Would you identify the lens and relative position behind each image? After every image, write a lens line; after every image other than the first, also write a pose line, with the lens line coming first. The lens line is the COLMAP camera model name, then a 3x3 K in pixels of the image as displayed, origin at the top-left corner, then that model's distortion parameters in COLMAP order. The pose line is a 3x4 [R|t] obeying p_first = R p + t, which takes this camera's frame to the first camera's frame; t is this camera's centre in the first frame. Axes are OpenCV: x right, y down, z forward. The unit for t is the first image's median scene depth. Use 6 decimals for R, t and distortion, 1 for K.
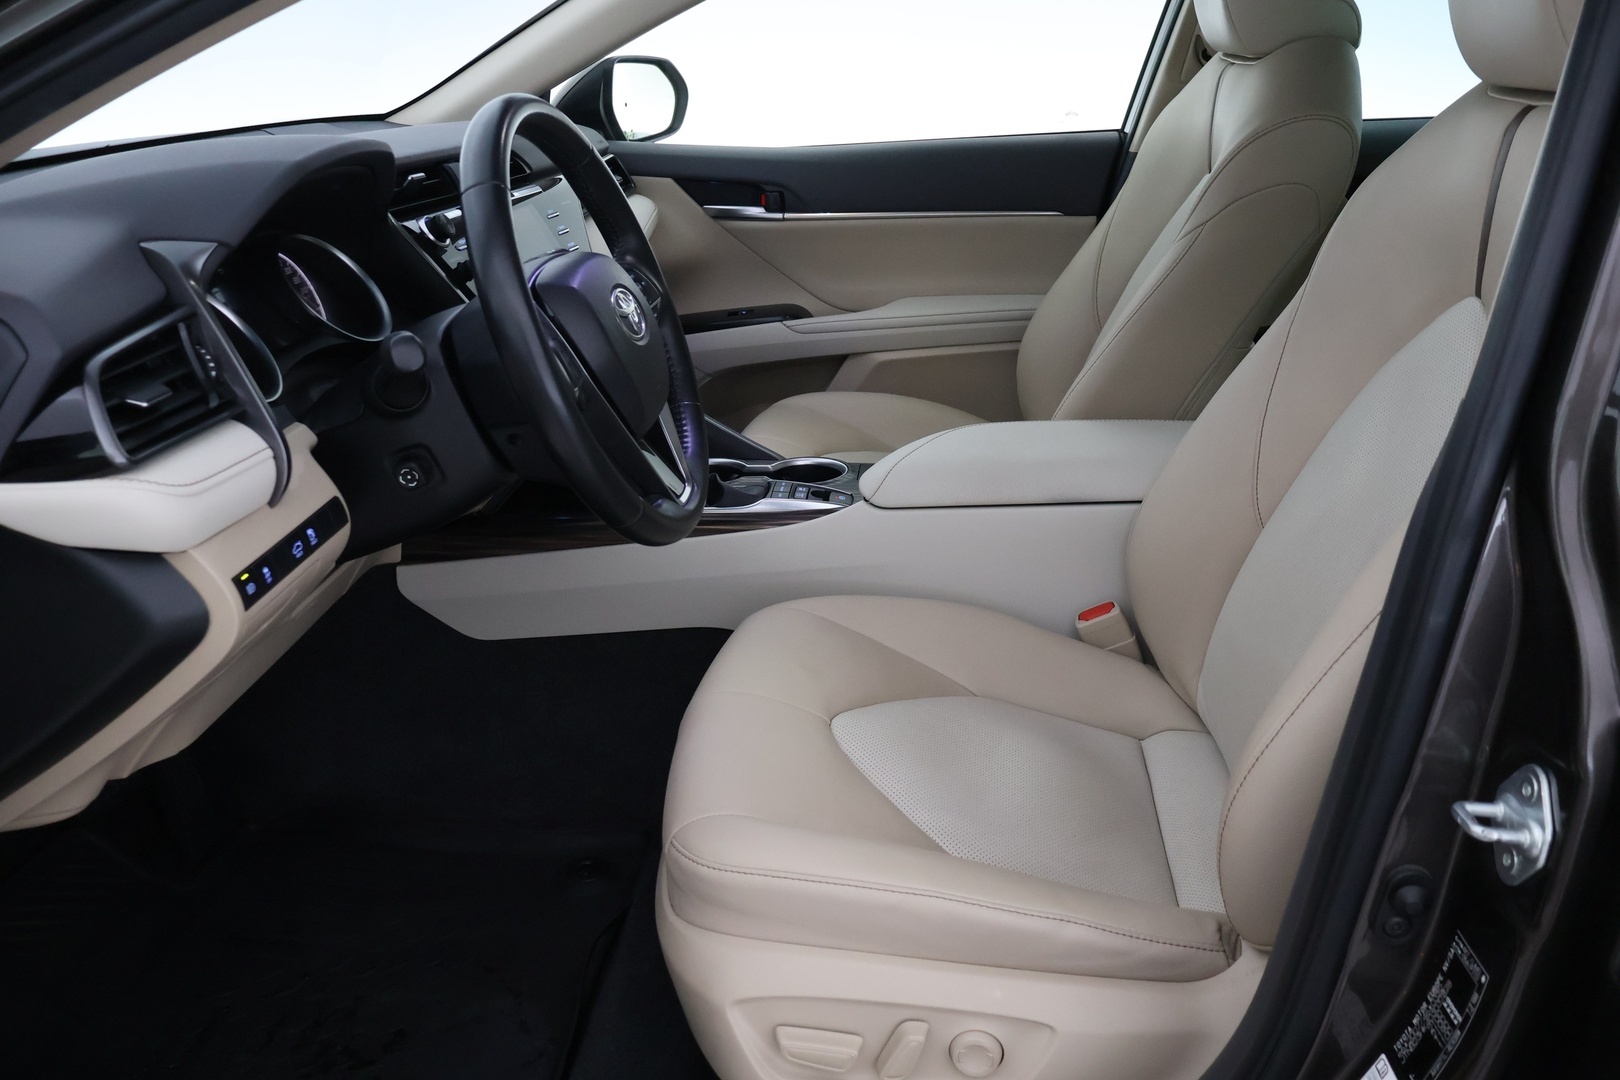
lens RADIAL K [[1398.7, 0, 810.0], [0, 1398.7, 540.0], [0, 0, 1]] dist [-0.004561, 0.000918]
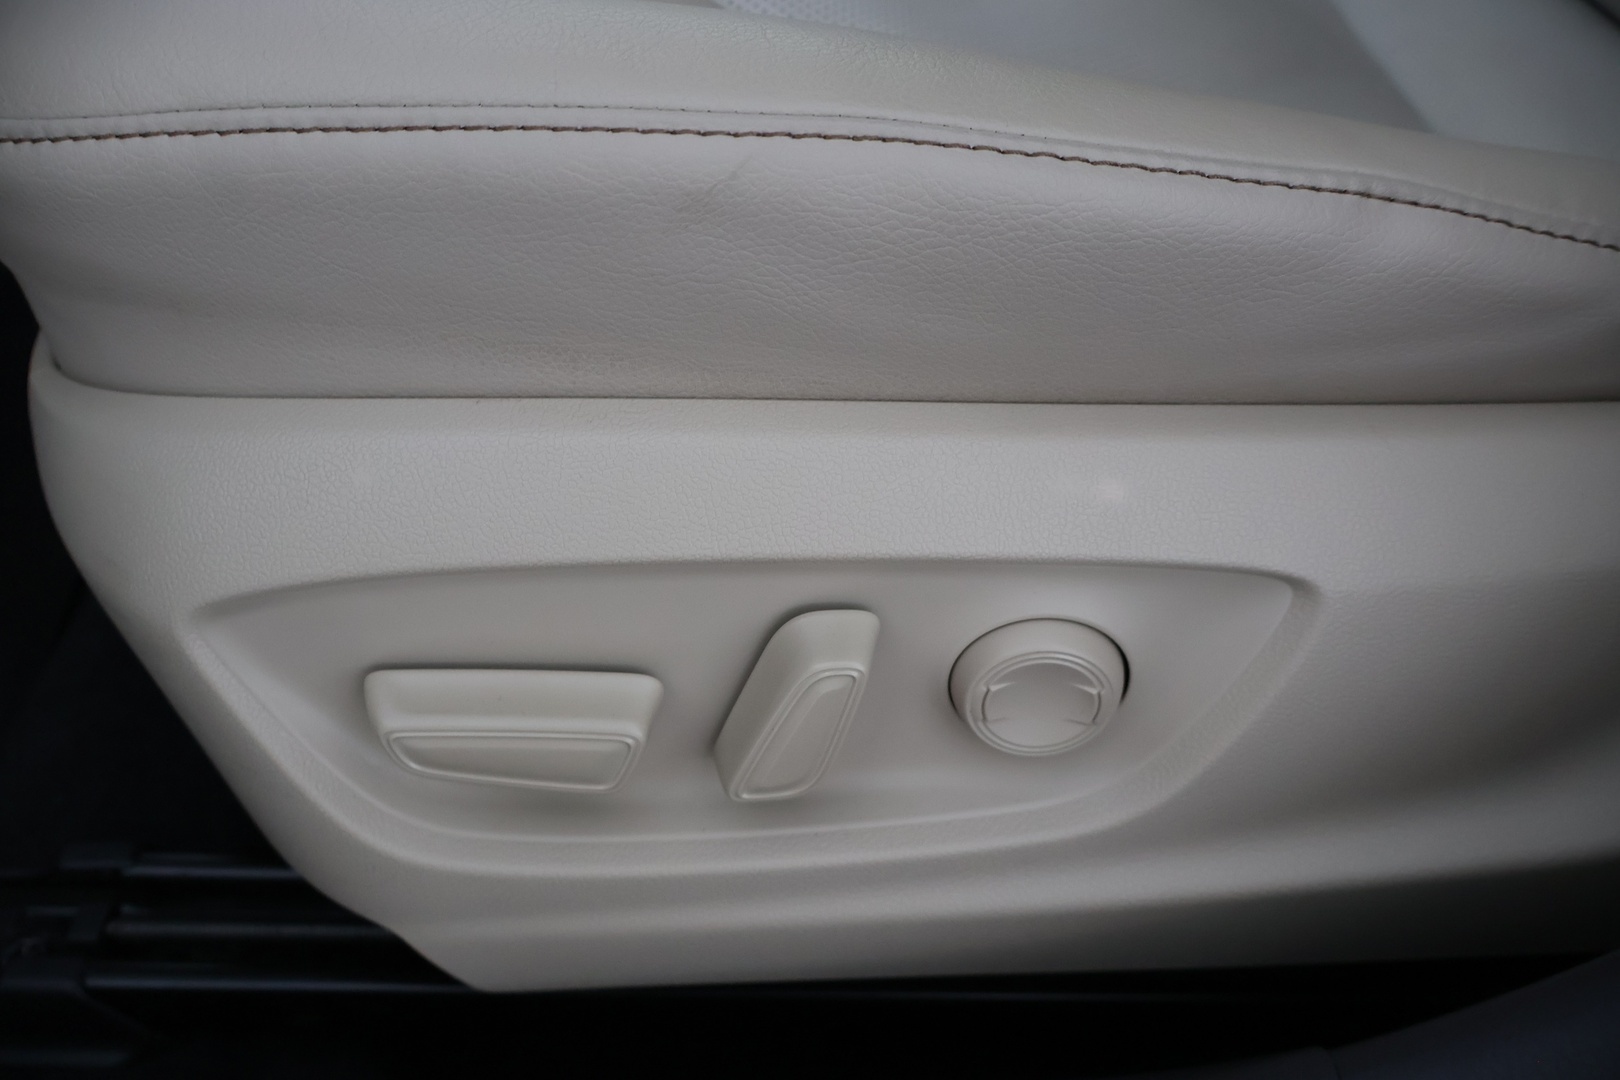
lens RADIAL K [[1398.7, 0, 810.0], [0, 1398.7, 540.0], [0, 0, 1]] dist [-0.004561, 0.000918]
pose [[0.991911, -0.103304, 0.073759, 0.050841], [0.074085, 0.943004, 0.324431, 0.235634], [-0.103070, -0.316342, 0.943029, 0.730587]]
